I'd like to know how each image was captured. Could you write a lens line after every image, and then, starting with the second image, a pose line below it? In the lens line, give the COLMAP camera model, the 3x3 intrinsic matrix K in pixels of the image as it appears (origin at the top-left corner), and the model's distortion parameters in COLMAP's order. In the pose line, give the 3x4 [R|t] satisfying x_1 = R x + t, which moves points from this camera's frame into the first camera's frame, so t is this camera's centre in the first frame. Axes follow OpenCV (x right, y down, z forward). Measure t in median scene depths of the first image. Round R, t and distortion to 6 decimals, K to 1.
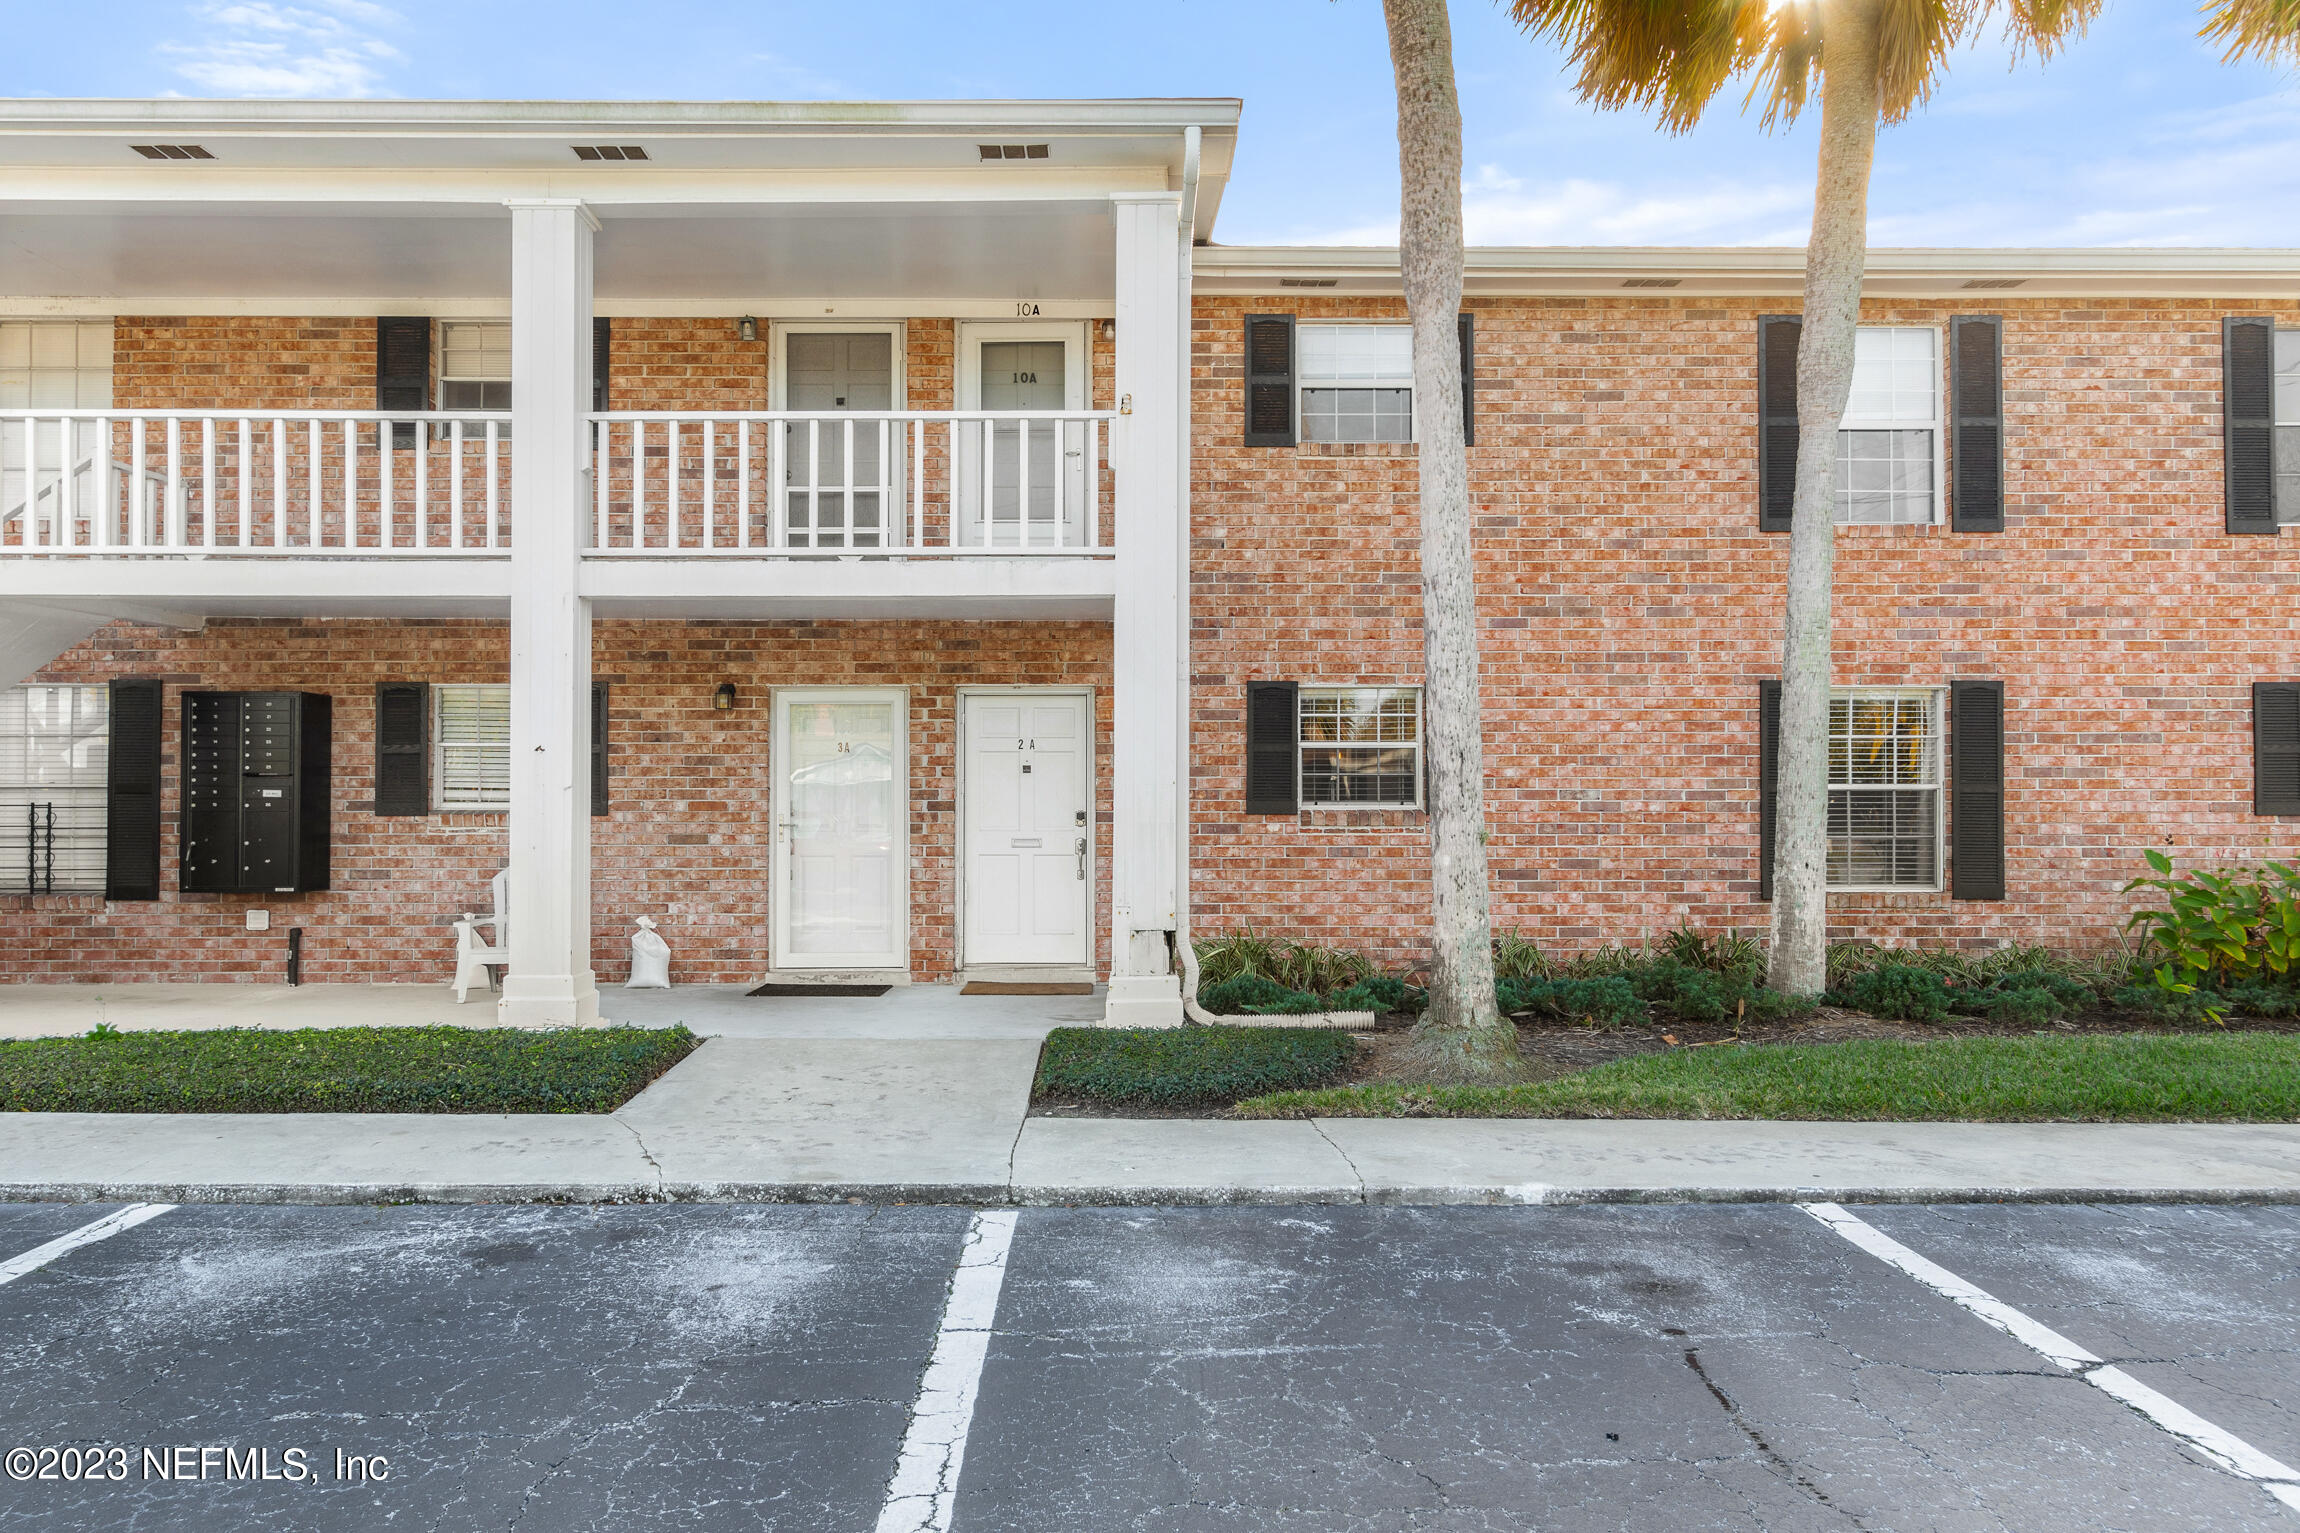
lens RADIAL K [[1621.4, 0, 1149.0], [0, 1621.4, 779.4], [0, 0, 1]] dist [-0.007173, -0.000942]
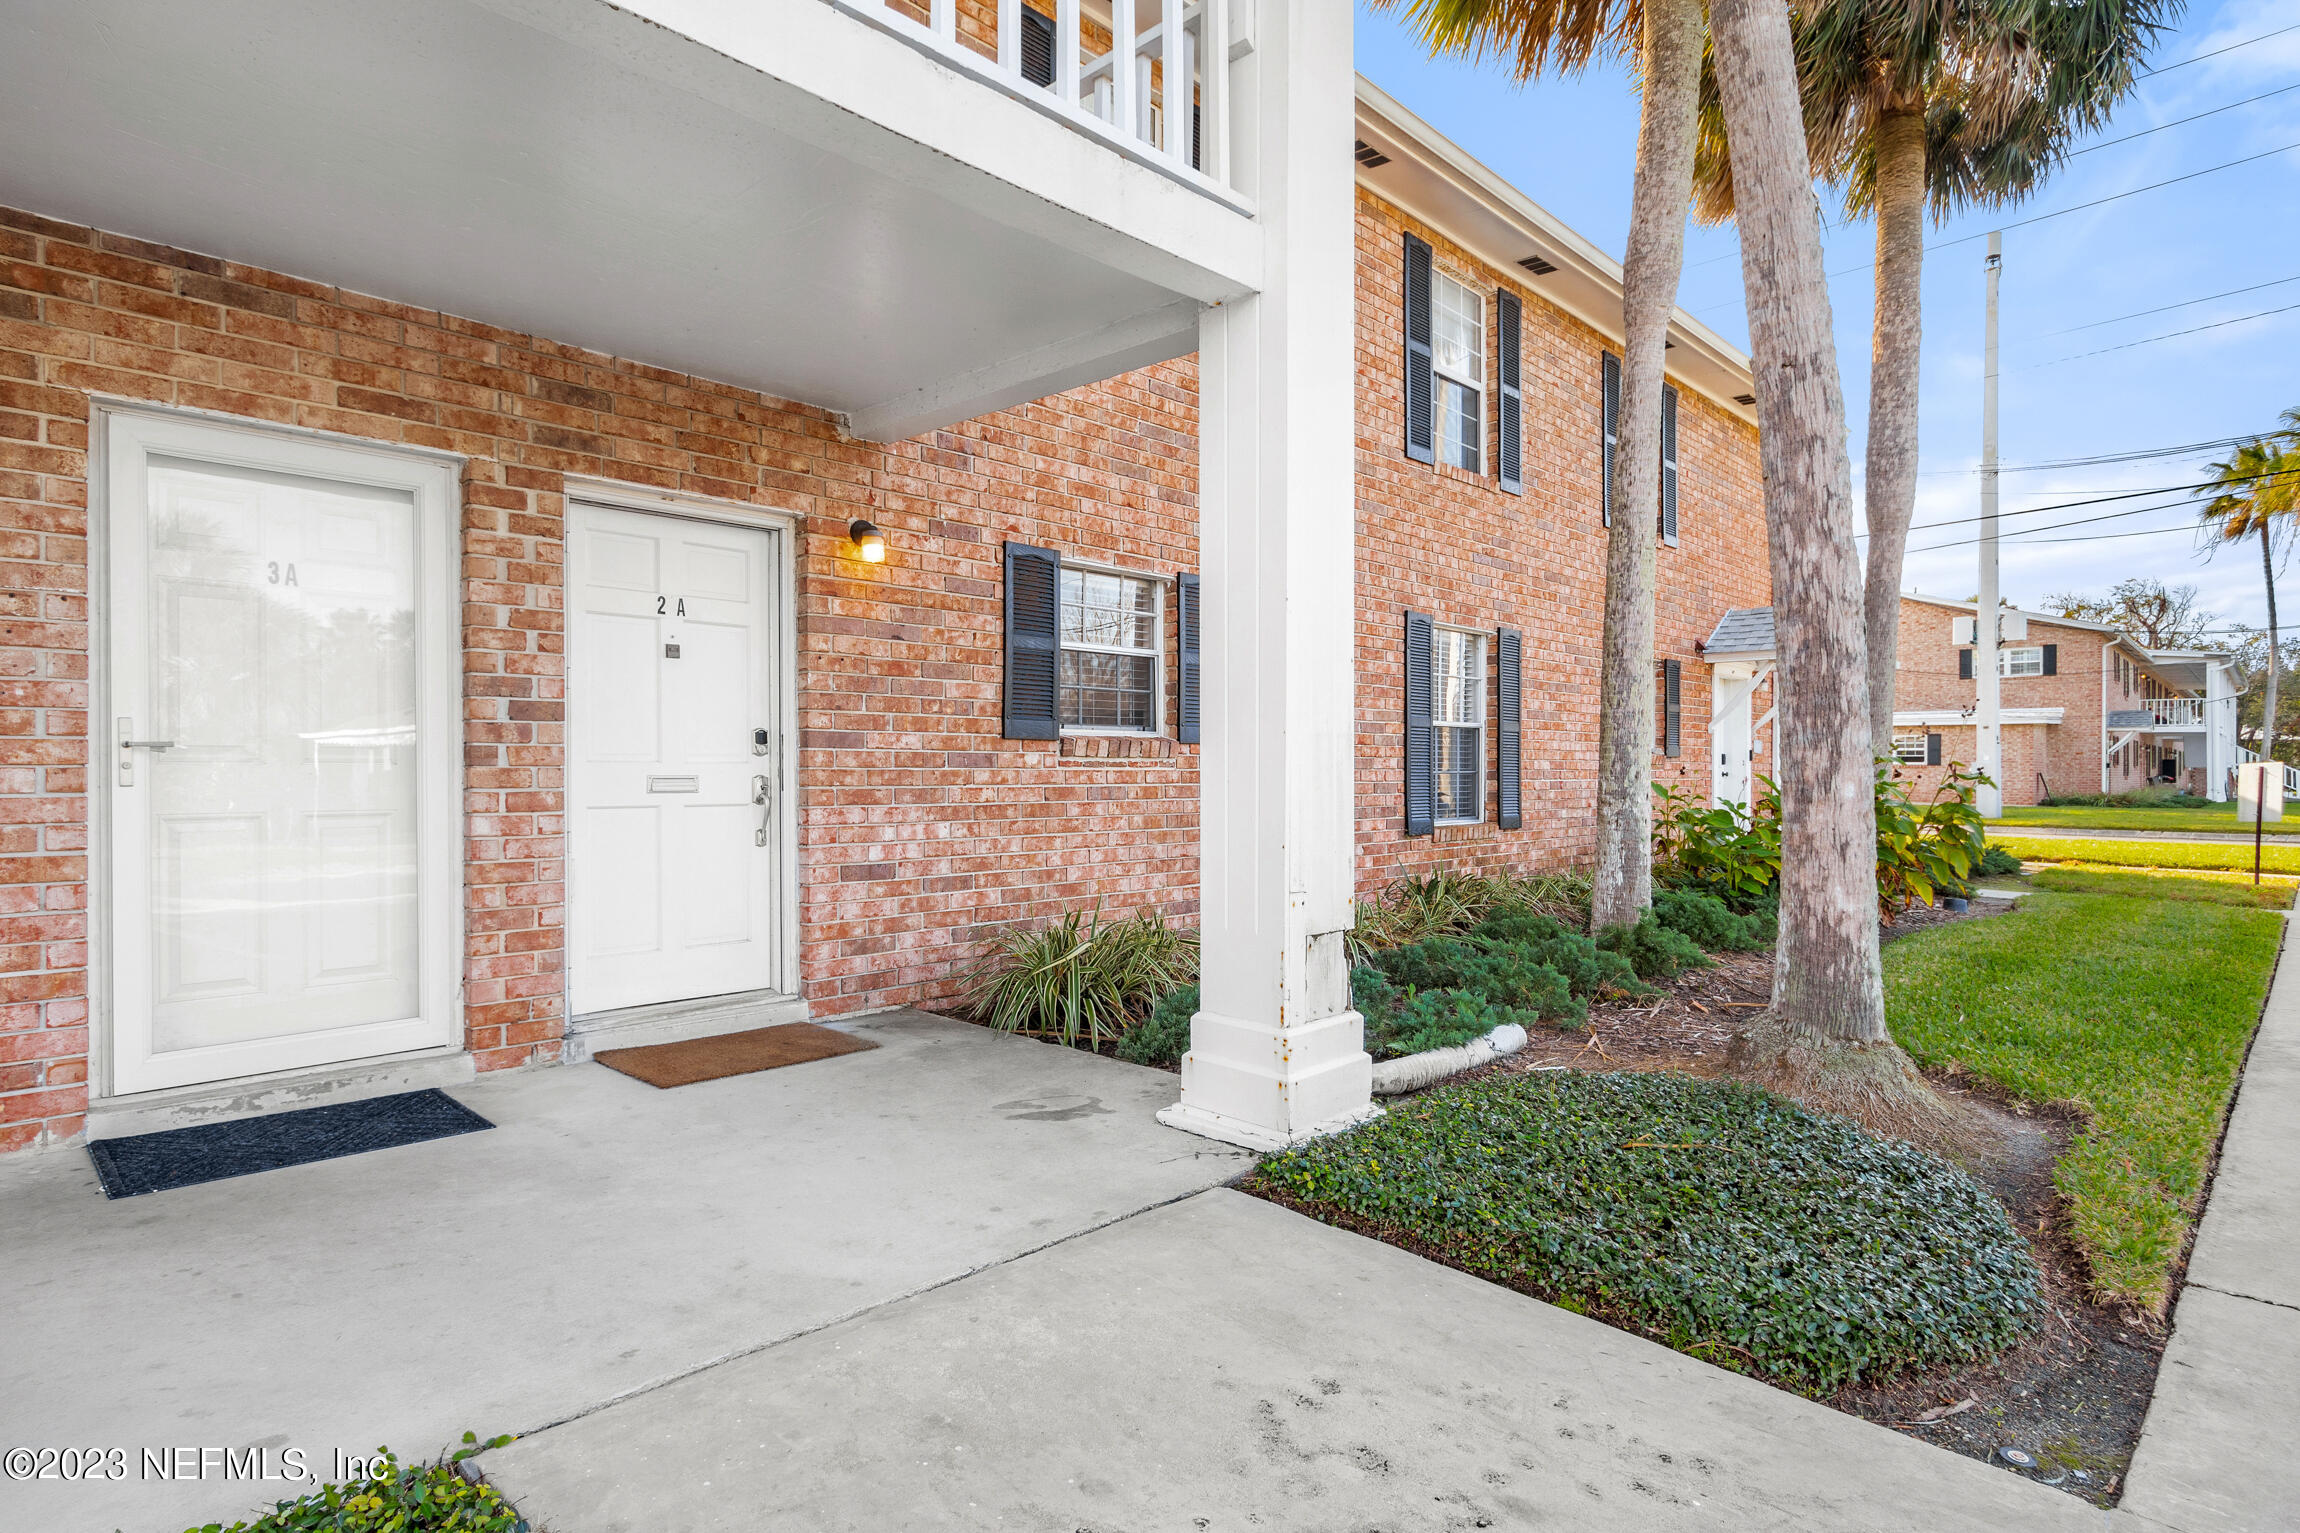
lens RADIAL K [[1241.8, 0, 1145.5], [0, 1241.8, 772.8], [0, 0, 1]] dist [0.002000, -0.001787]
pose [[0.711346, -0.001997, 0.702839, -0.262334], [-0.011246, 0.999836, 0.014222, 0.027759], [-0.702752, -0.018021, 0.711207, 0.593774]]
